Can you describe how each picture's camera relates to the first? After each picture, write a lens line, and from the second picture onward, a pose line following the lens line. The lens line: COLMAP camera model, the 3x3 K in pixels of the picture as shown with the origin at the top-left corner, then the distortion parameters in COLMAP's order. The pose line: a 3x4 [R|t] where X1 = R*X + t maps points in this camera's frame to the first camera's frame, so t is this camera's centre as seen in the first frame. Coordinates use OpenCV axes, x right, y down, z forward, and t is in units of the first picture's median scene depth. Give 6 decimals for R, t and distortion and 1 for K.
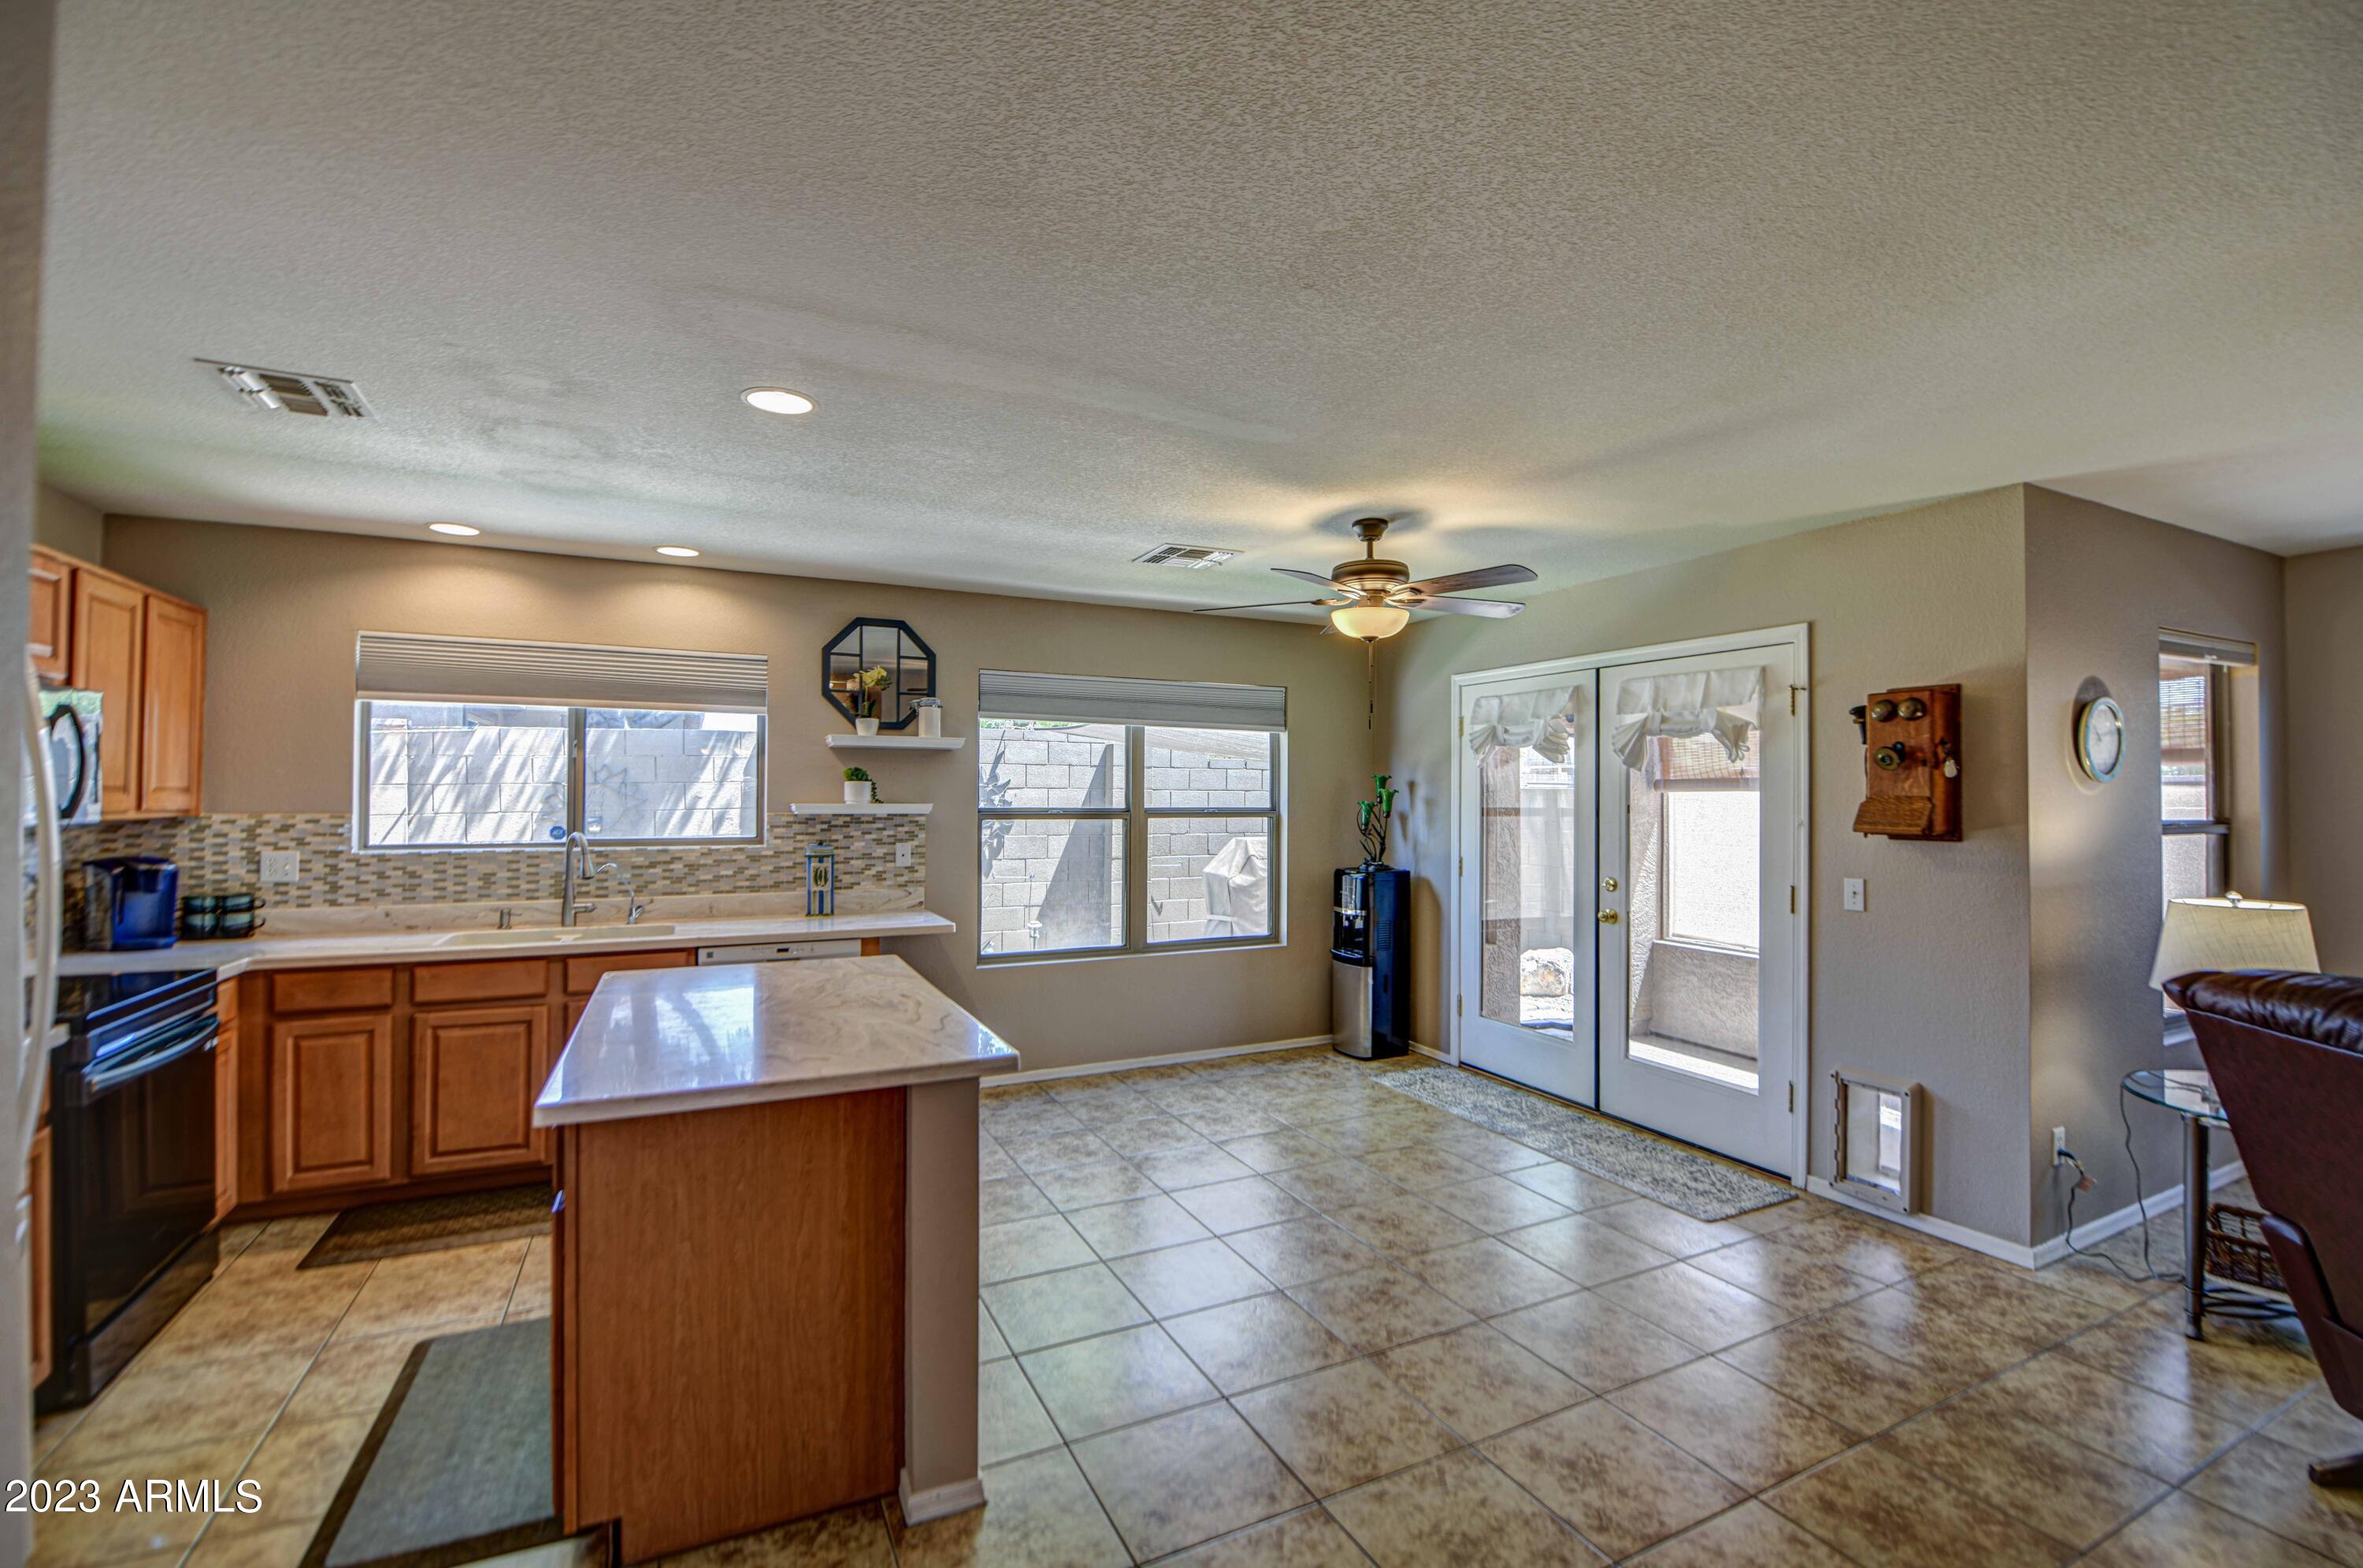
lens RADIAL K [[1007.3, 0, 1206.7], [0, 1007.3, 801.8], [0, 0, 1]] dist [-0.017029, -0.000465]
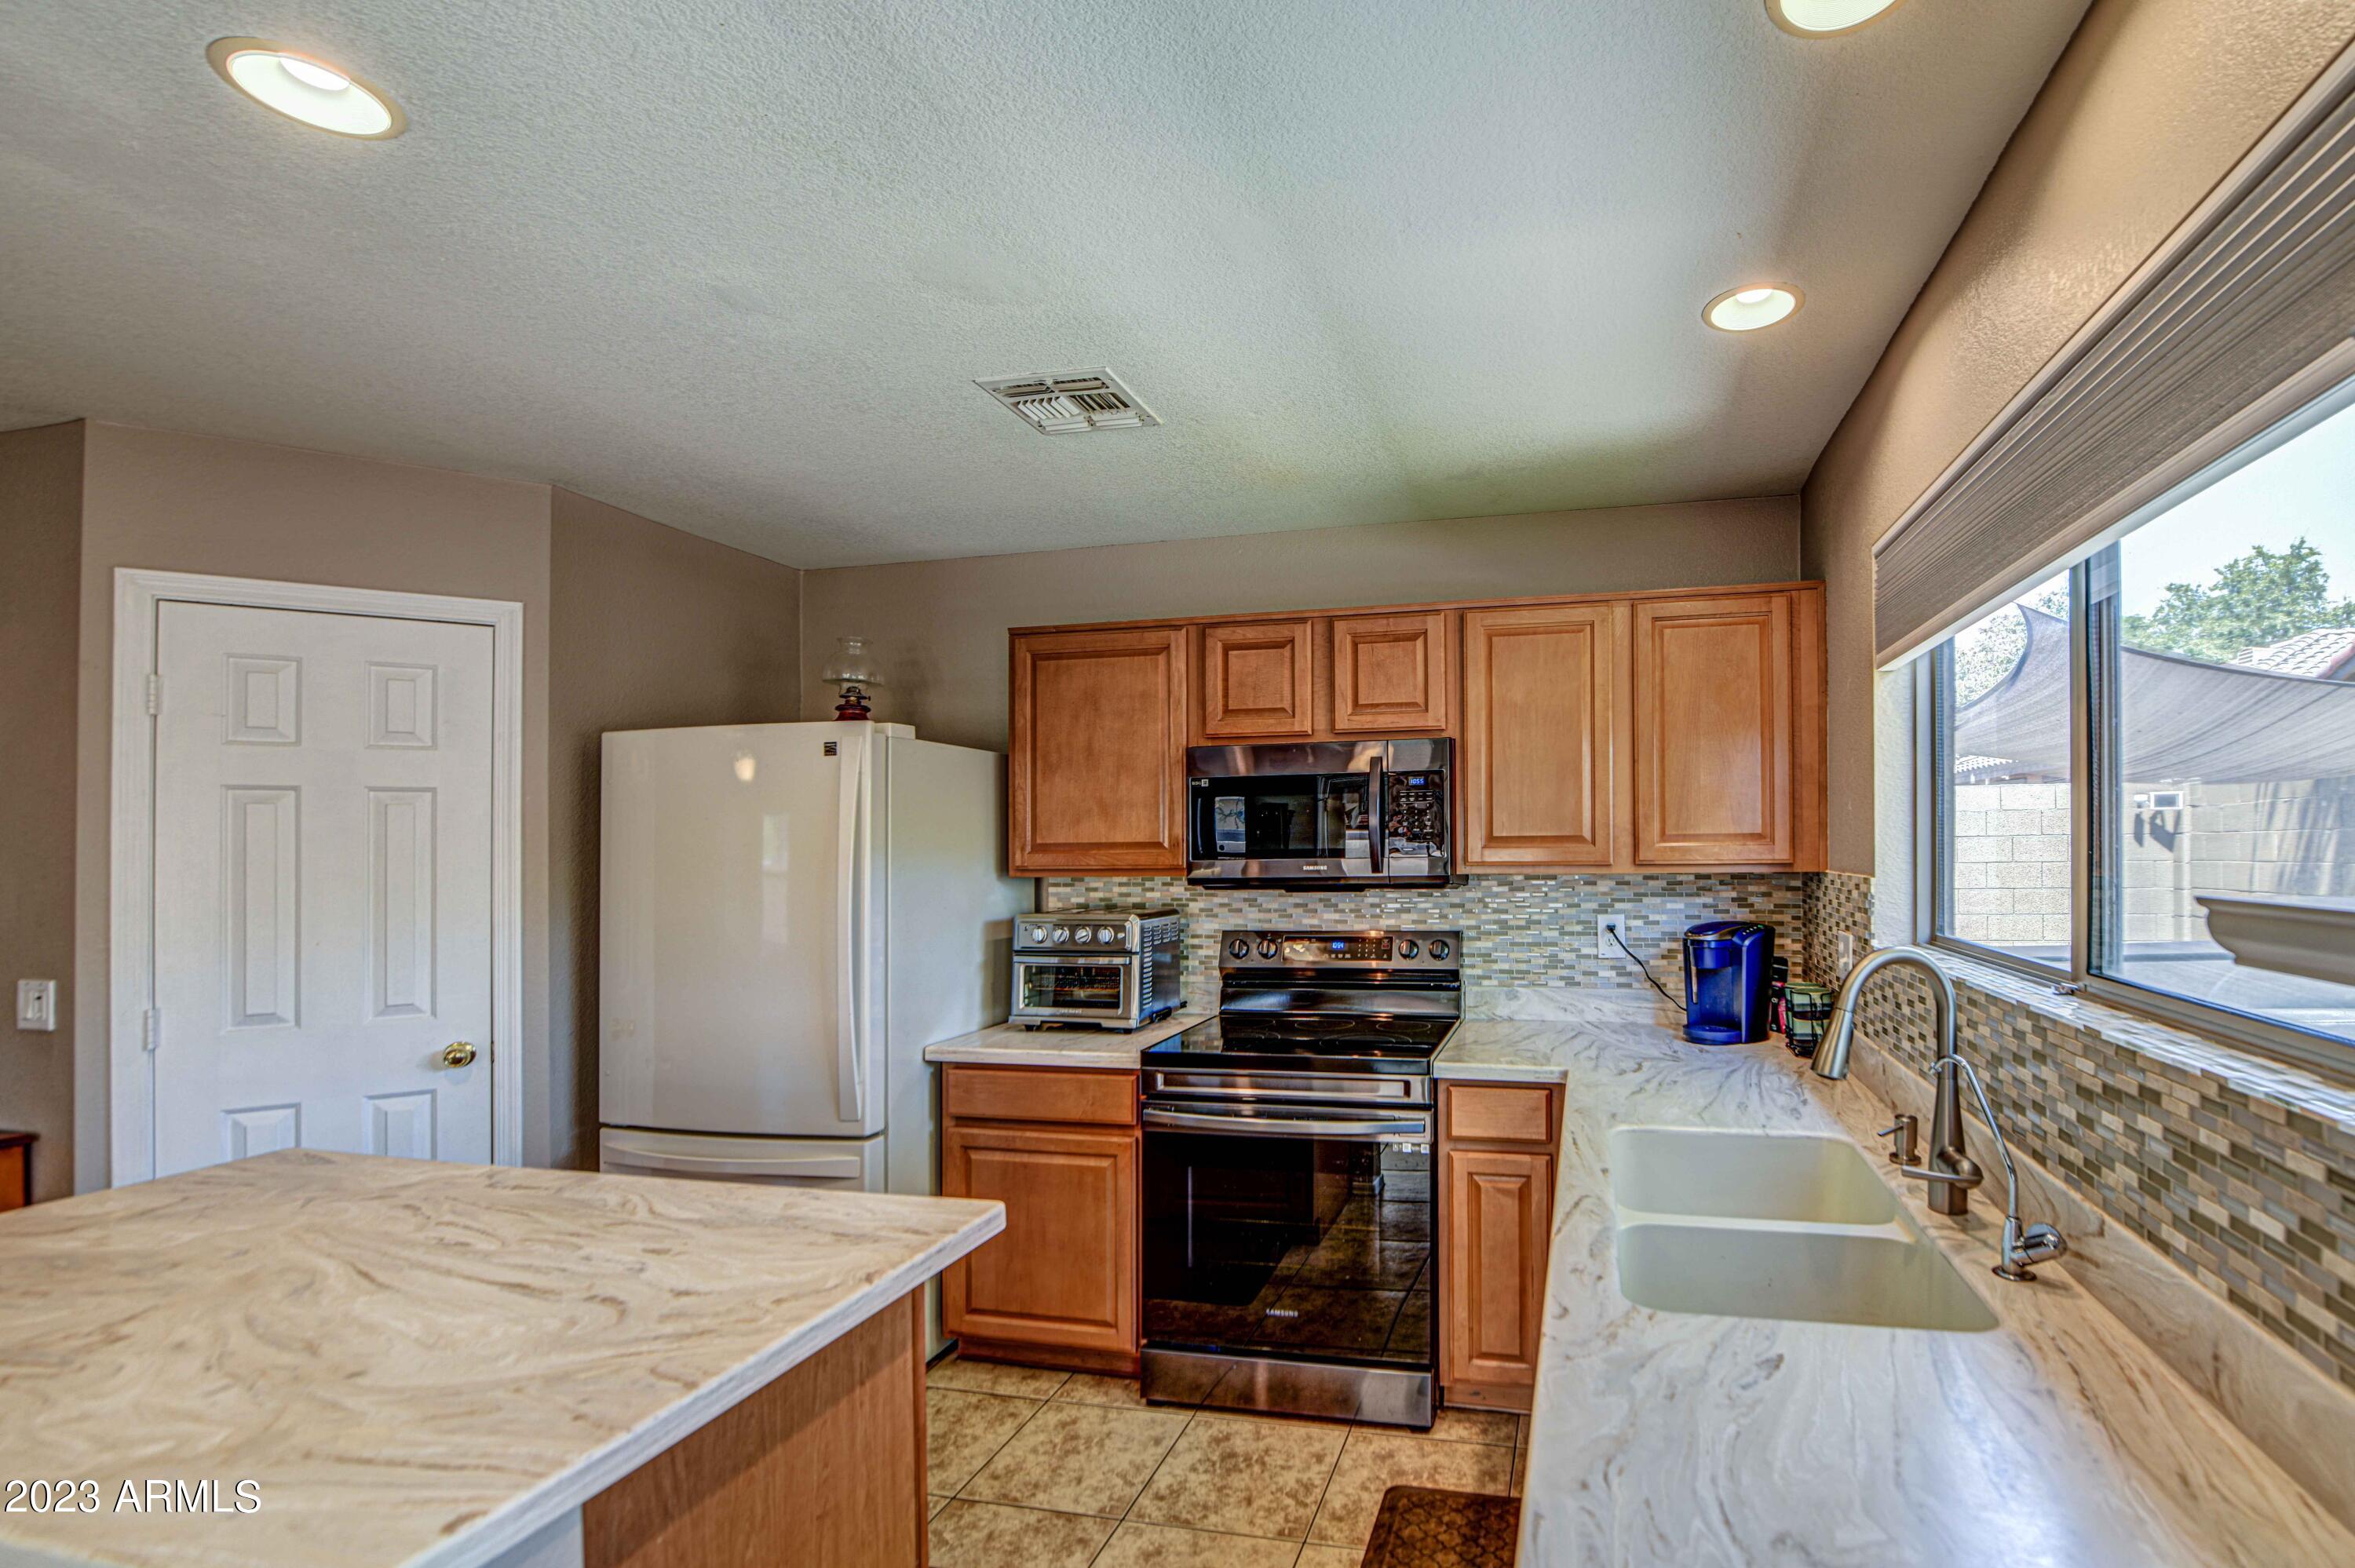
lens RADIAL K [[1018.2, 0, 1392.3], [0, 1018.2, 863.2], [0, 0, 1]] dist [-0.005551, 0.001319]
pose [[-0.618613, 0.017615, -0.785498, -0.219302], [0.005044, 0.999817, 0.018449, -0.006423], [0.785680, 0.007451, -0.618589, 1.019273]]
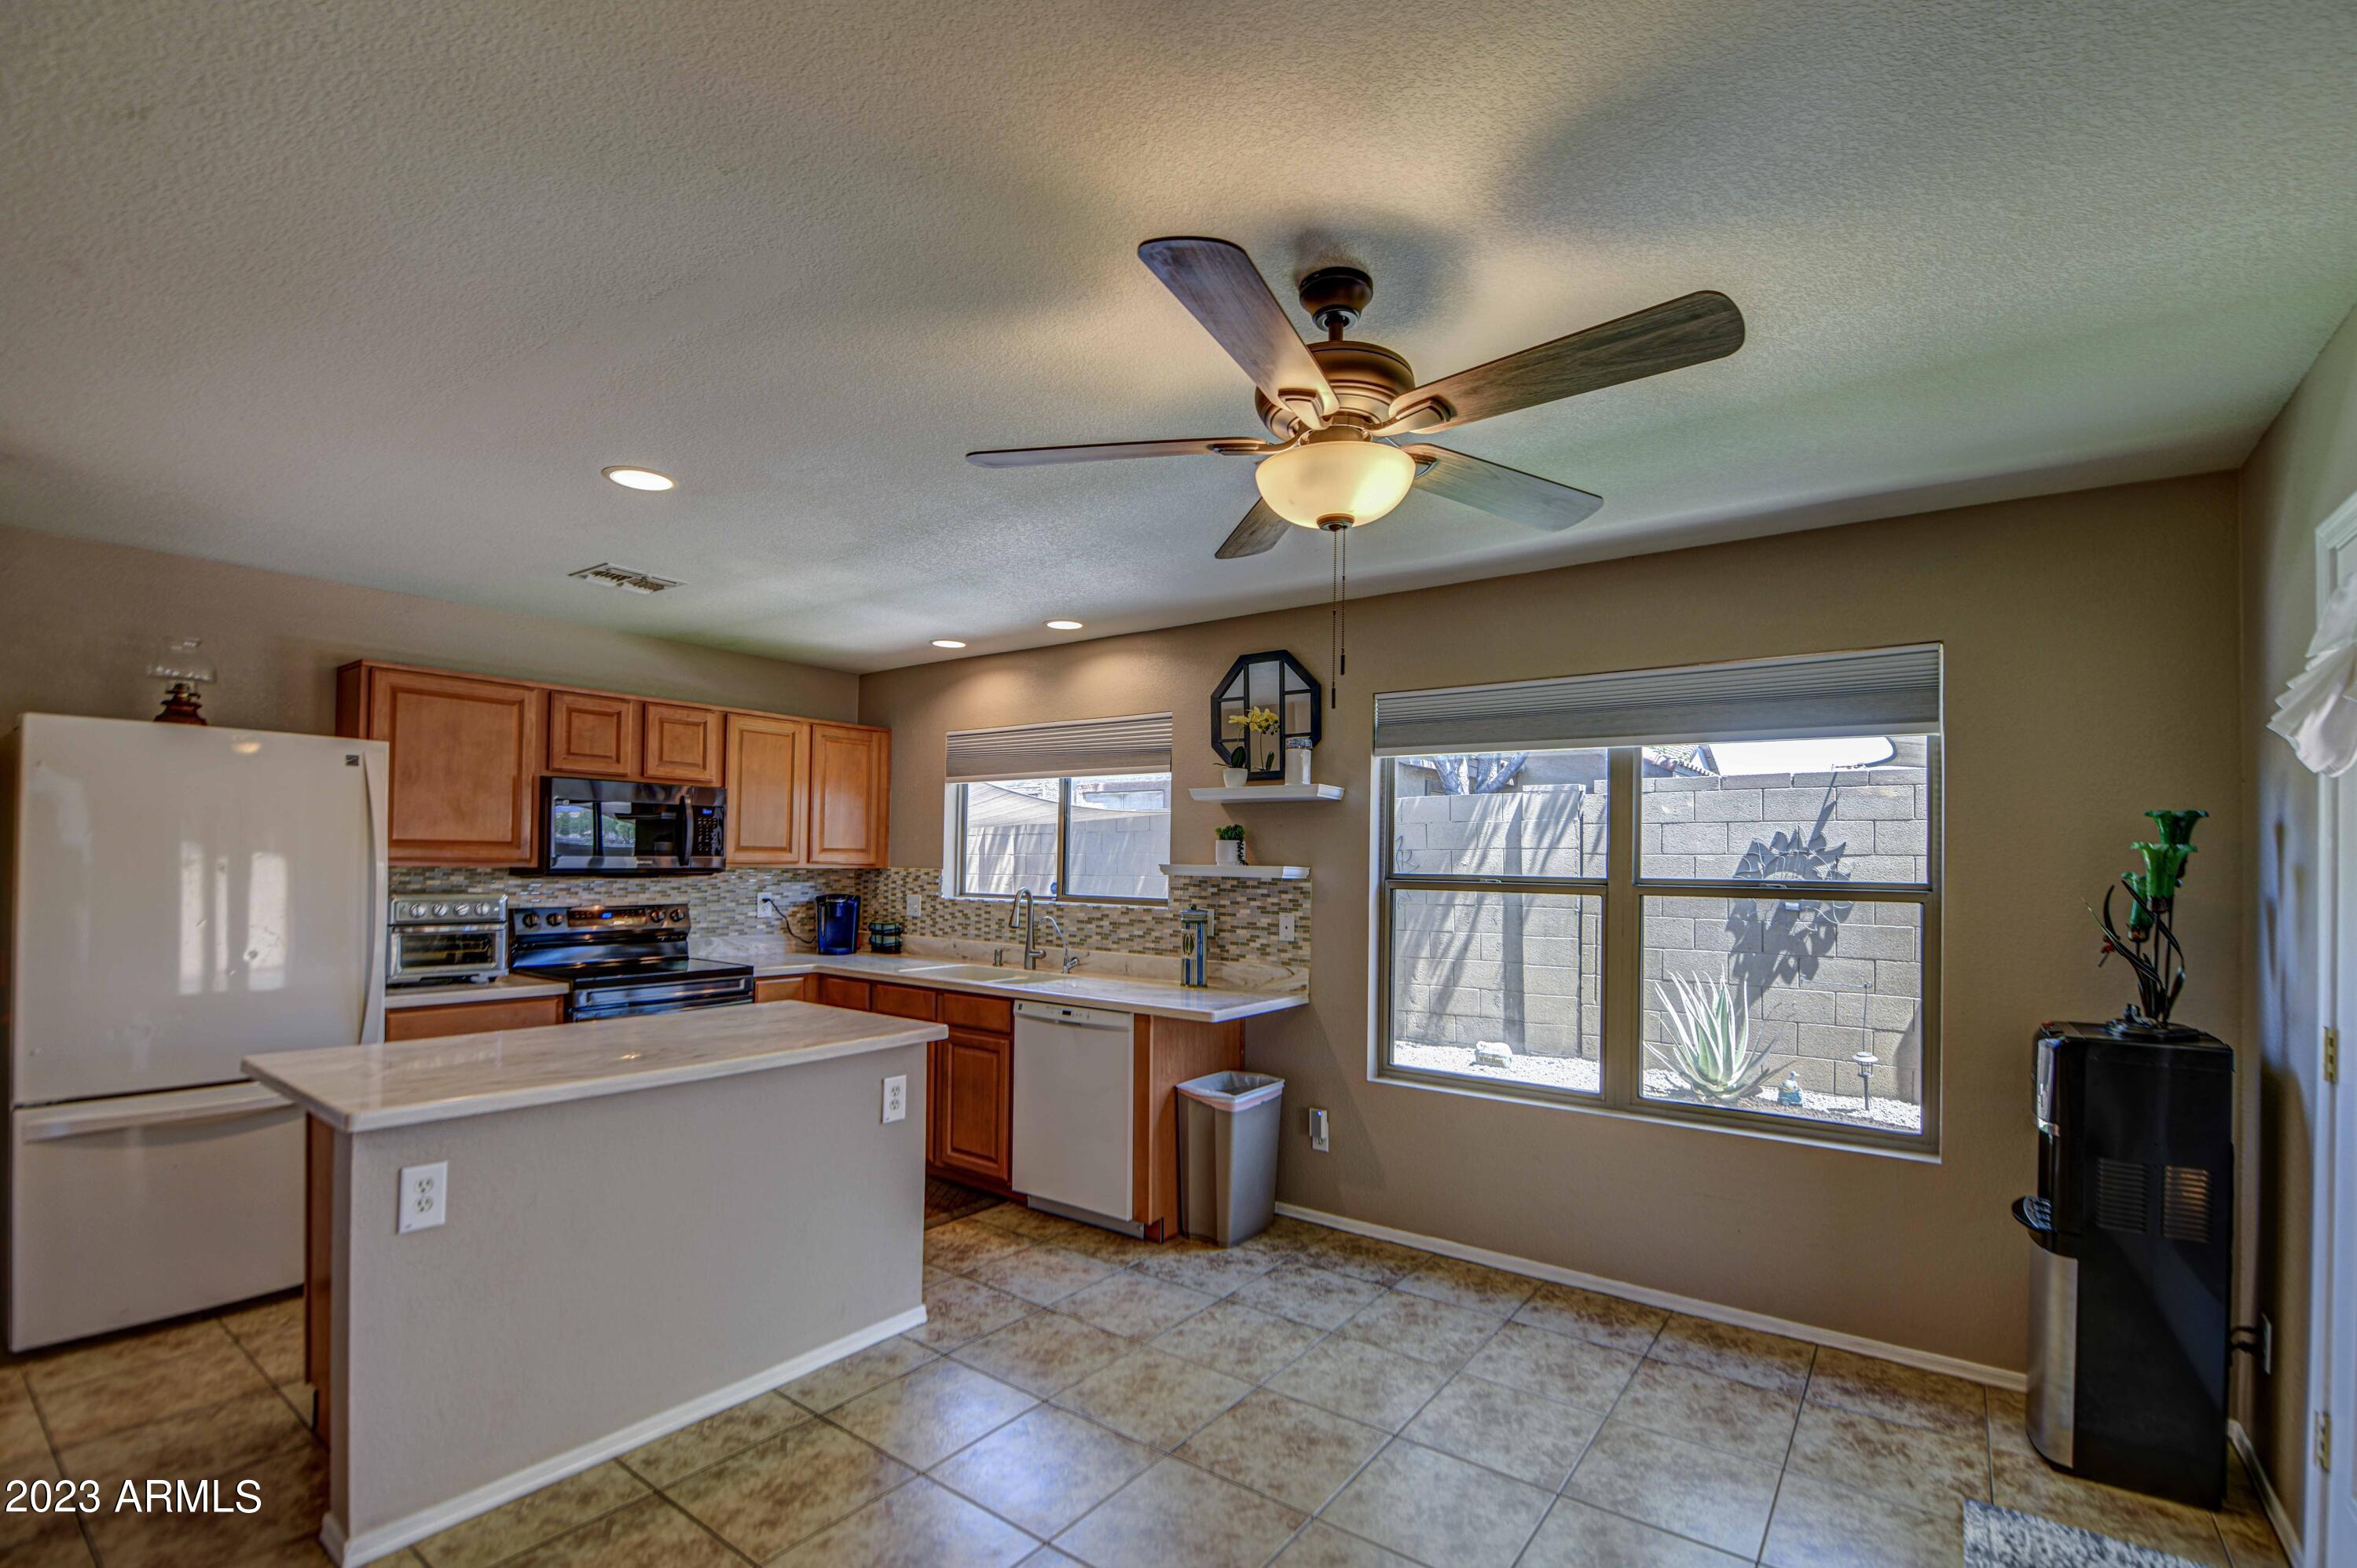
lens RADIAL K [[1035.0, 0, 1219.8], [0, 1035.0, 855.1], [0, 0, 1]] dist [-0.018647, -0.001068]
pose [[0.466368, -0.003884, -0.884582, 0.487524], [-0.016360, 0.999781, -0.013015, 0.005327], [0.884439, 0.020541, 0.466203, 0.608110]]
